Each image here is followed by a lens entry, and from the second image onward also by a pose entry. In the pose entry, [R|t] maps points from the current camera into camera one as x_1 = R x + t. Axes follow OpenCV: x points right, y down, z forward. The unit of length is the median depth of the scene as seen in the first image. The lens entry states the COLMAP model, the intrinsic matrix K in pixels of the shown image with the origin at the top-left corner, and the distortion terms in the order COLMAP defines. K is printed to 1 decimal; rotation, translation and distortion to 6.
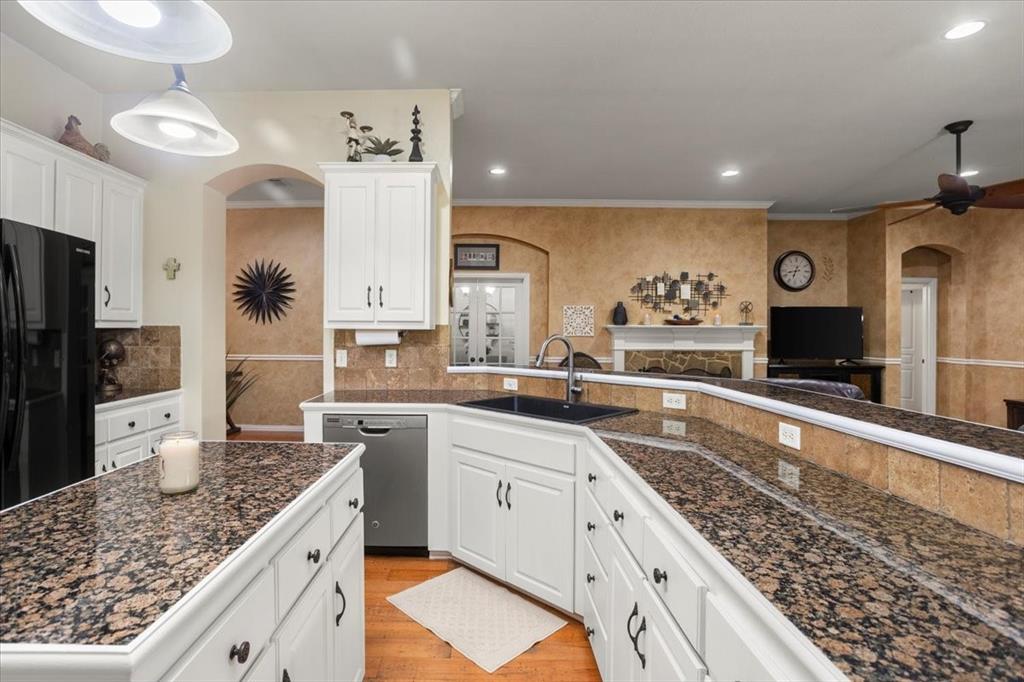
lens RADIAL K [[508.9, 0, 473.3], [0, 508.9, 331.0], [0, 0, 1]] dist [-0.037859, 0.011991]
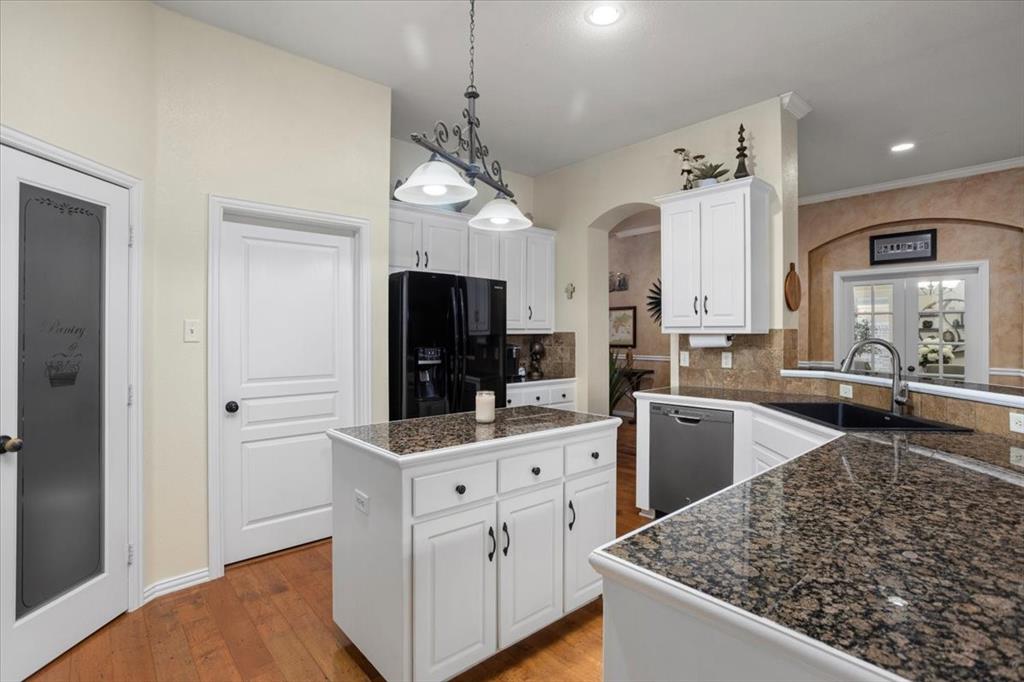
lens RADIAL K [[494.2, 0, 517.1], [0, 494.2, 334.7], [0, 0, 1]] dist [-0.016722, 0.005039]
pose [[0.696808, -0.004479, -0.717244, 0.301019], [0.003723, 0.999990, -0.002628, 0.000072], [0.717248, -0.000839, 0.696818, -0.066896]]
